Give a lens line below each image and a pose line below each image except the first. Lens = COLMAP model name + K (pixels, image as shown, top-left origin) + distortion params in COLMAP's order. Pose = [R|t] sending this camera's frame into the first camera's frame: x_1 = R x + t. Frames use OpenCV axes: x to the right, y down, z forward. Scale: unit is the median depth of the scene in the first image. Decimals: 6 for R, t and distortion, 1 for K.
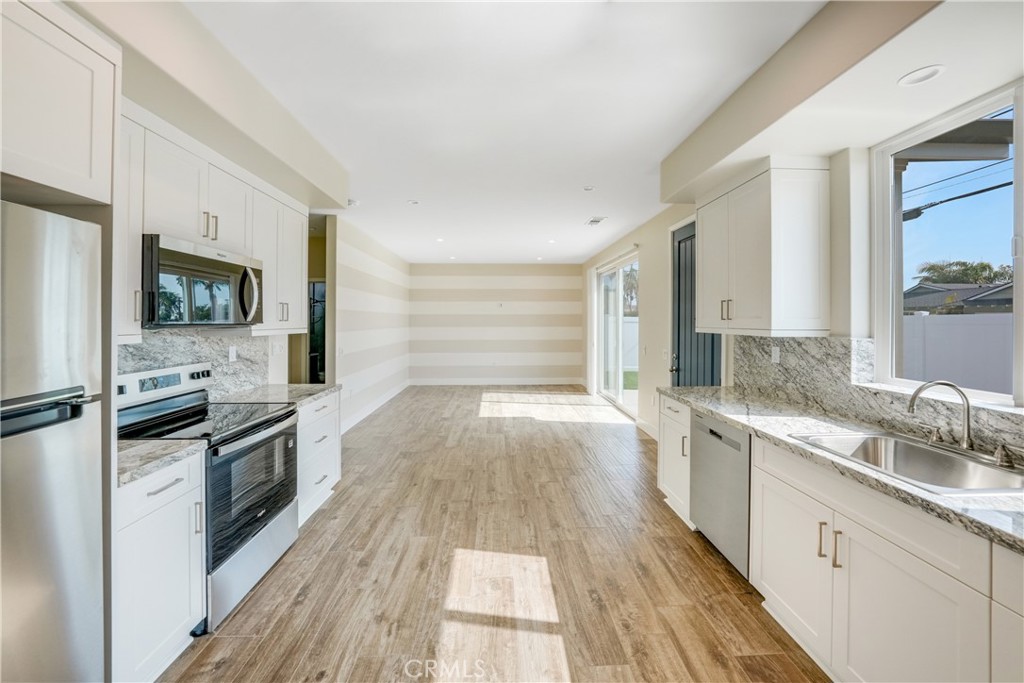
lens RADIAL K [[356.9, 0, 485.3], [0, 356.9, 324.8], [0, 0, 1]] dist [-0.009855, 0.002431]
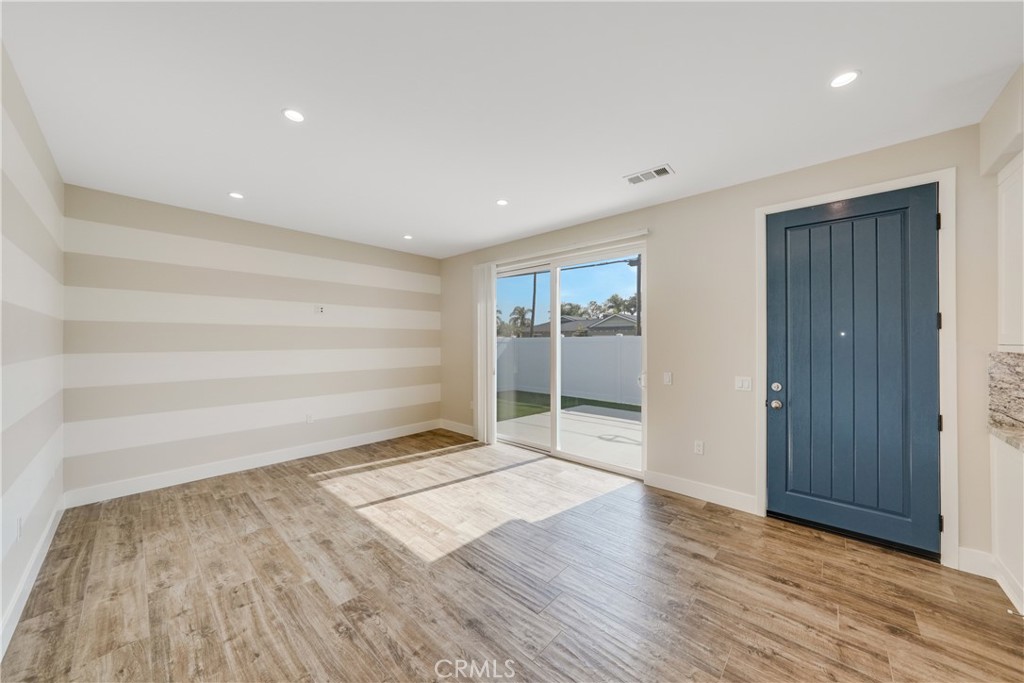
lens RADIAL K [[356.9, 0, 509.3], [0, 356.9, 341.6], [0, 0, 1]] dist [-0.009855, 0.002431]
pose [[0.663258, 0.002259, 0.748388, -0.216315], [-0.001479, 0.999997, -0.001708, 0.000736], [-0.748390, 0.000026, 0.663259, 0.523568]]
